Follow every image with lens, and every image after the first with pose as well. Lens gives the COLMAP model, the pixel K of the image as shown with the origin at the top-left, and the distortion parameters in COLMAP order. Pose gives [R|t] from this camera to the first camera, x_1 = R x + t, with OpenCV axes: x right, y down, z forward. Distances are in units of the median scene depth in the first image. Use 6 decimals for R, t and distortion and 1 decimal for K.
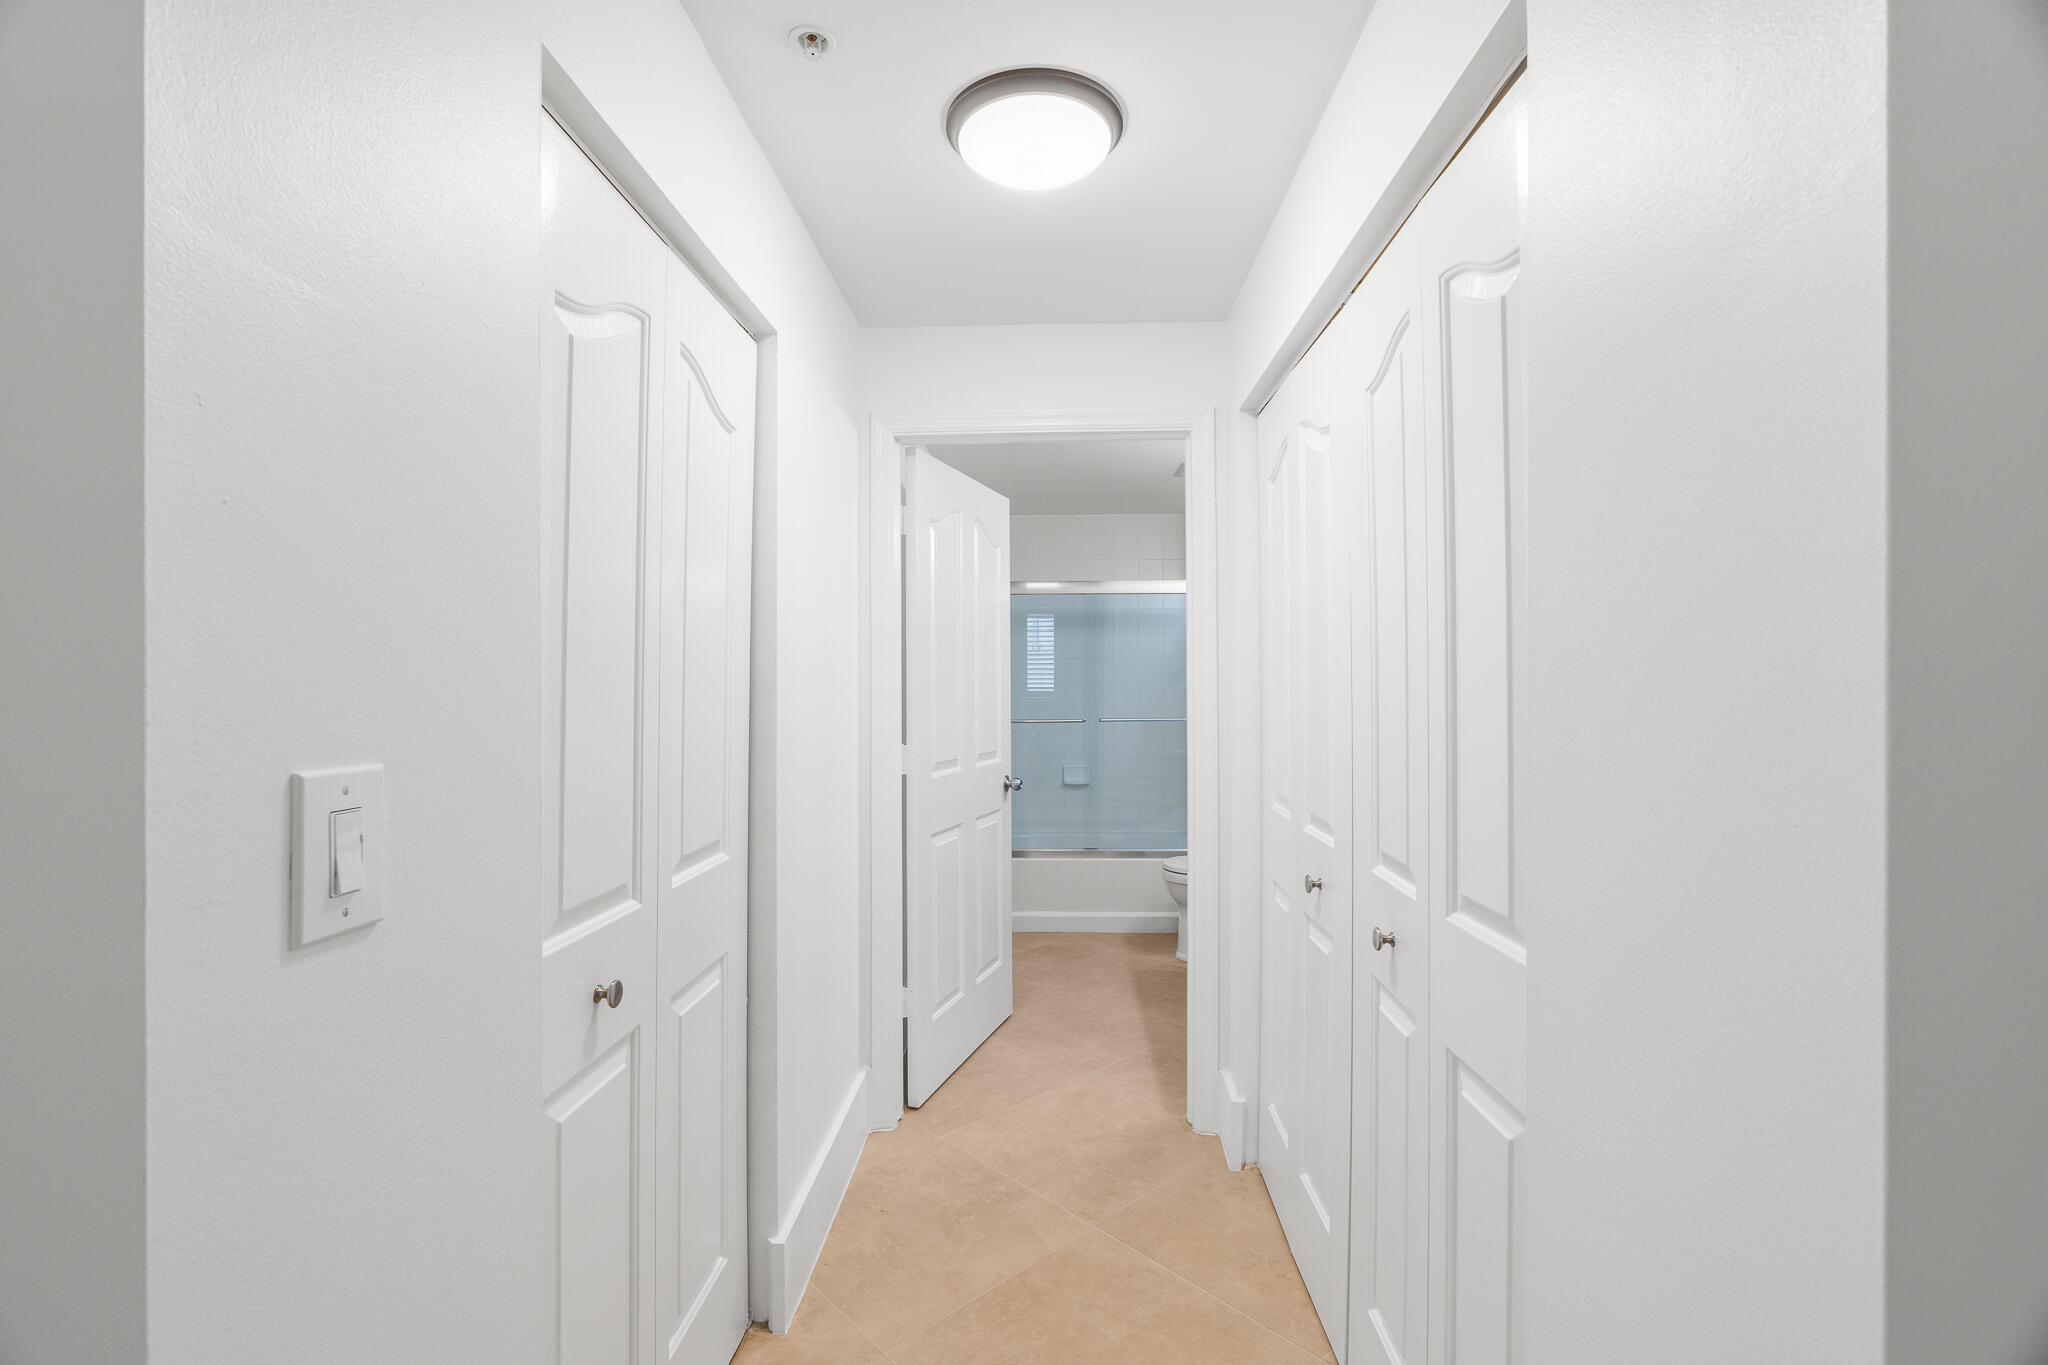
lens RADIAL K [[928.7, 0, 1020.0], [0, 928.7, 681.9], [0, 0, 1]] dist [-0.006083, 0.001223]
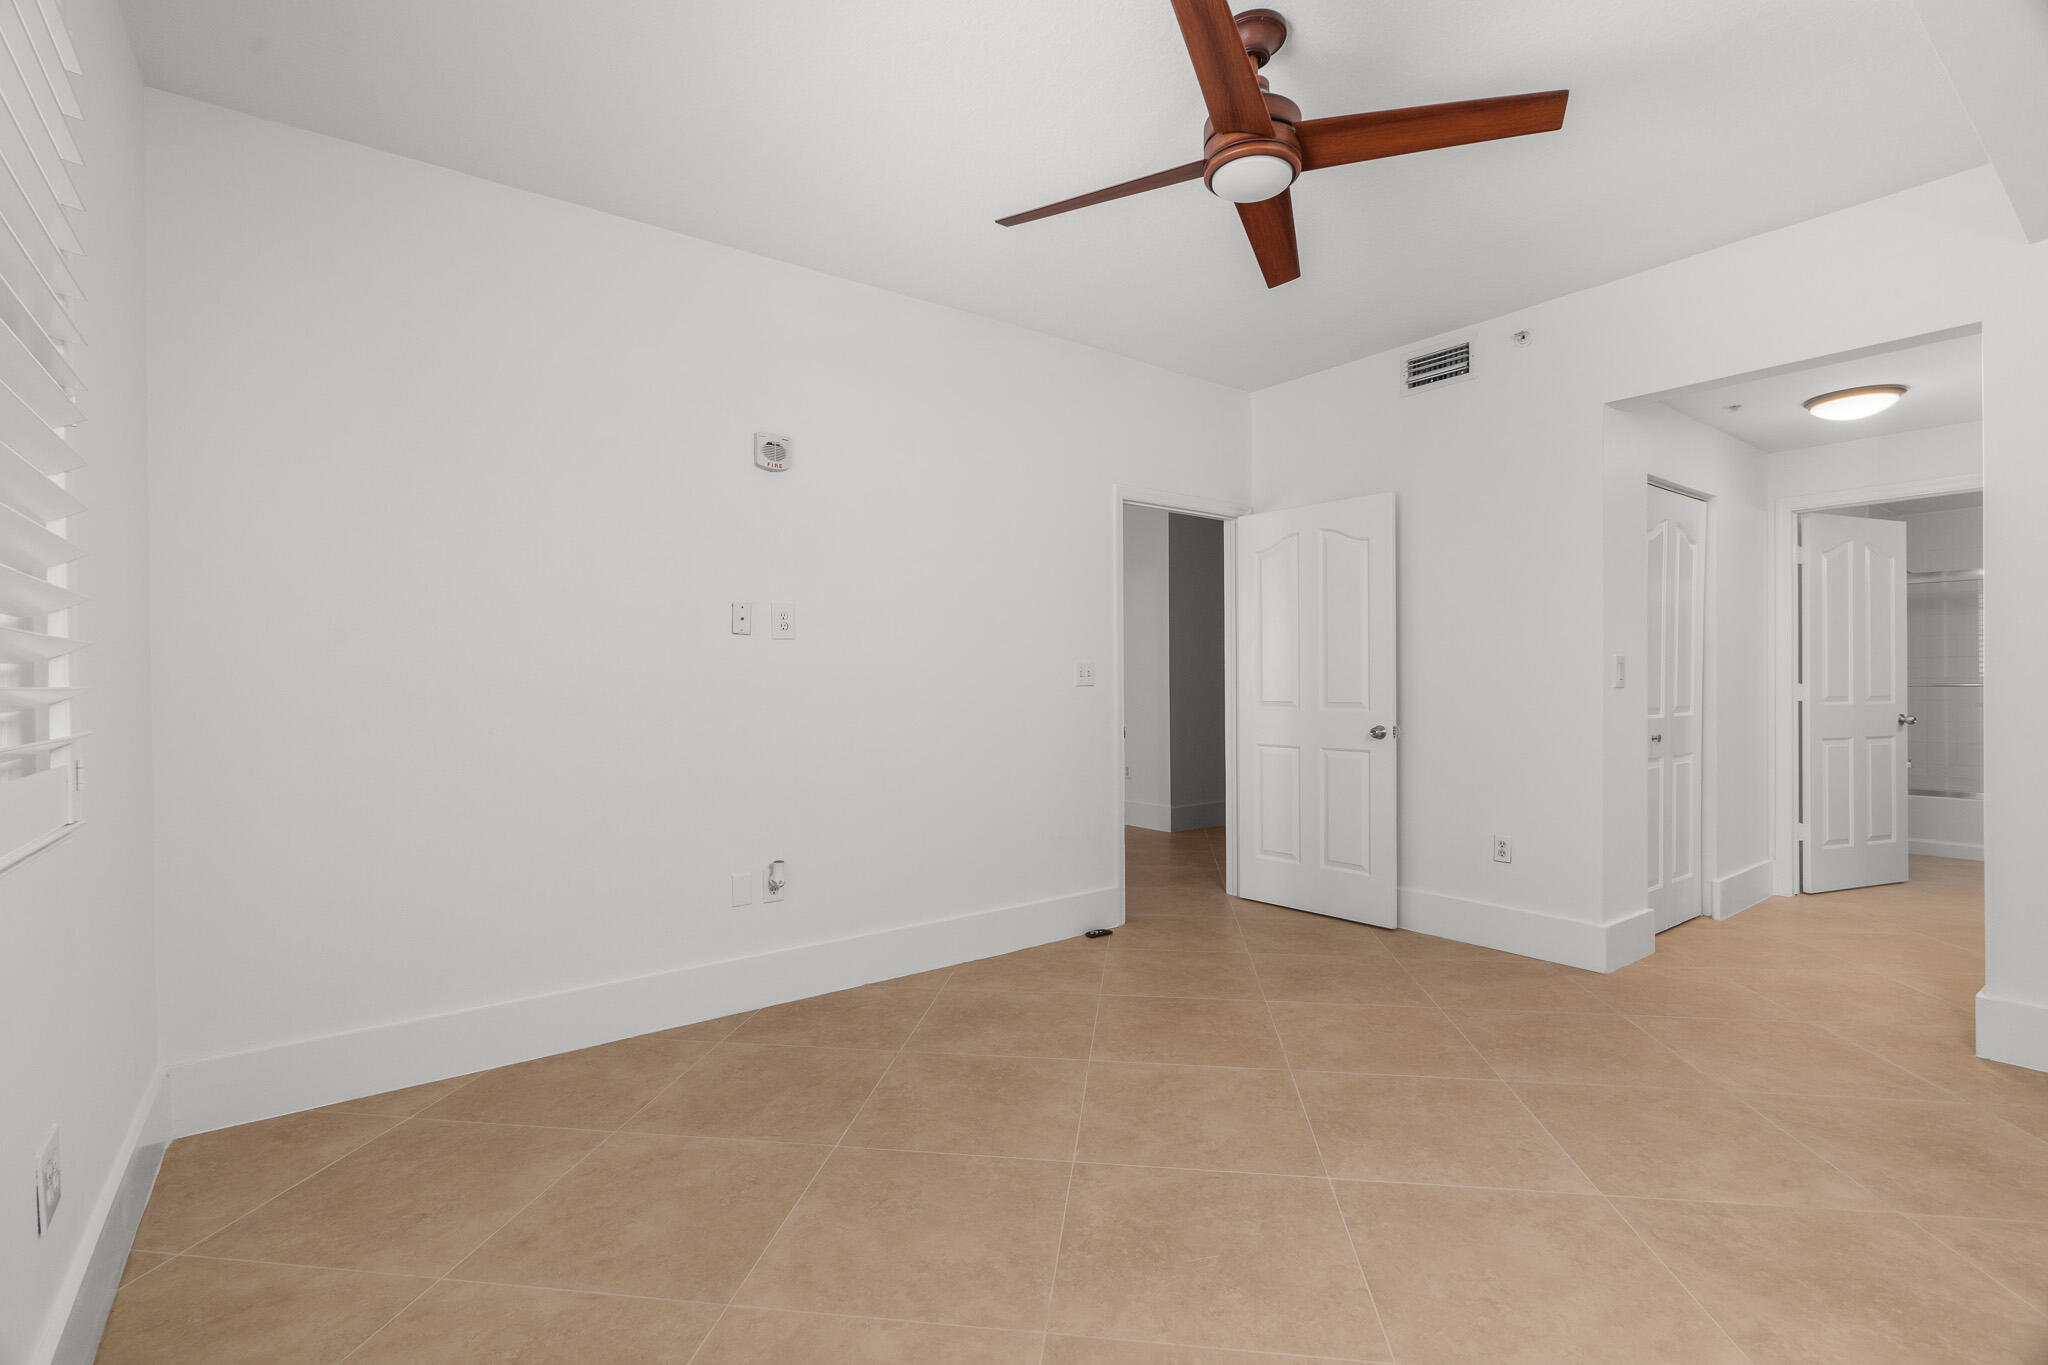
lens RADIAL K [[937.4, 0, 1029.6], [0, 937.4, 680.2], [0, 0, 1]] dist [-0.000841, -0.000068]
pose [[0.642298, 0.000957, -0.766454, 0.336019], [0.002050, 0.999993, 0.002967, 0.060078], [0.766452, -0.003477, 0.642292, -1.416243]]
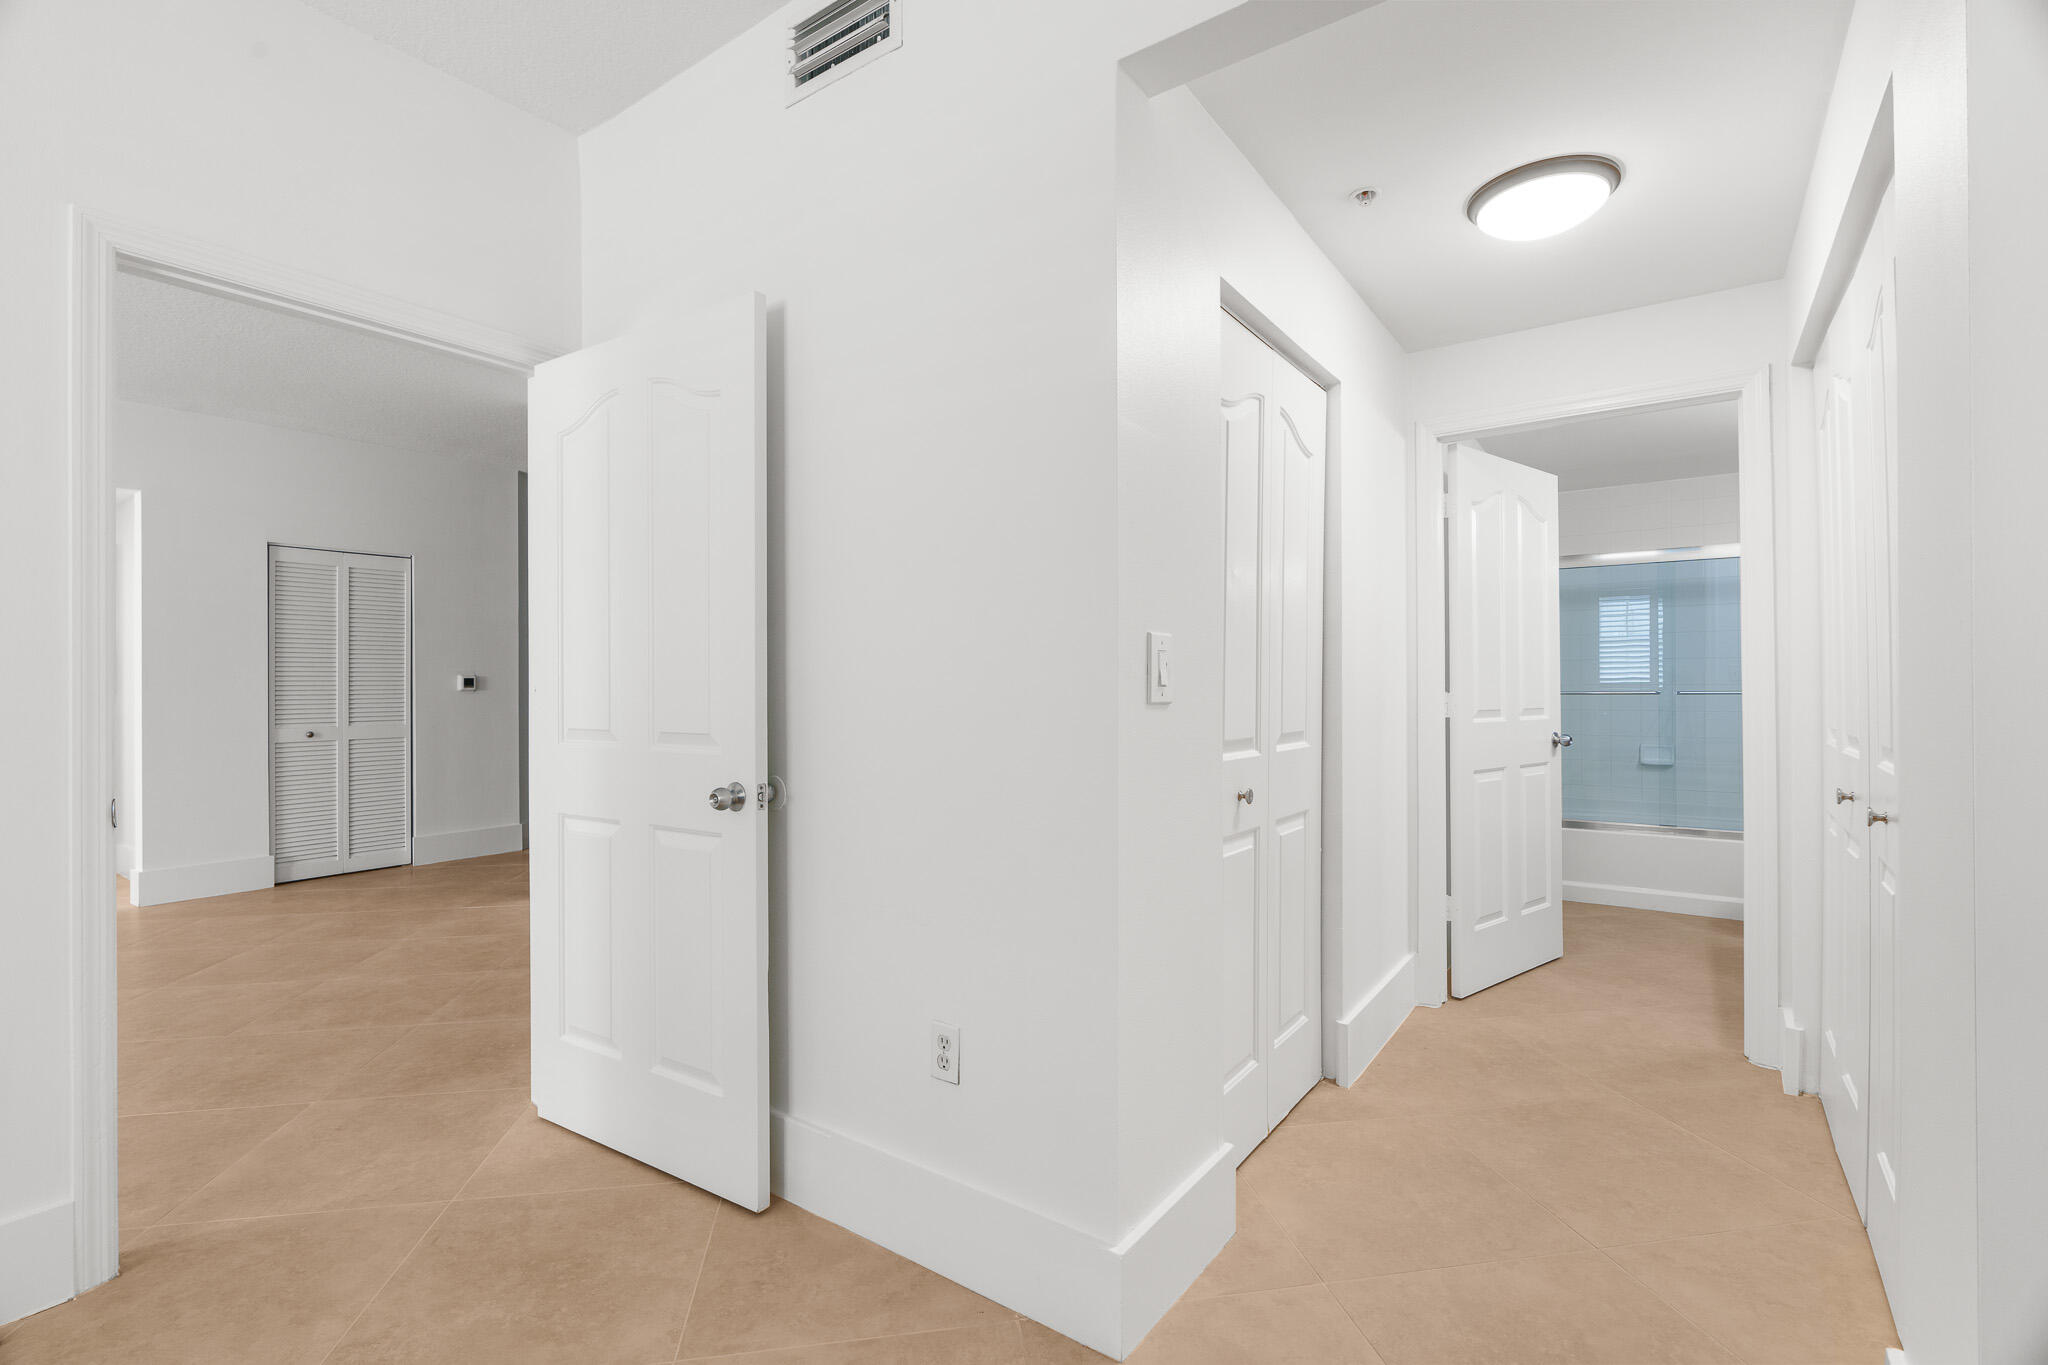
lens RADIAL K [[915.5, 0, 1015.9], [0, 915.5, 679.0], [0, 0, 1]] dist [-0.008623, -0.000047]
pose [[0.833418, -0.003797, -0.552630, 0.072124], [0.000634, 0.999982, -0.005915, 0.065071], [0.552642, 0.004580, 0.833406, -0.333234]]
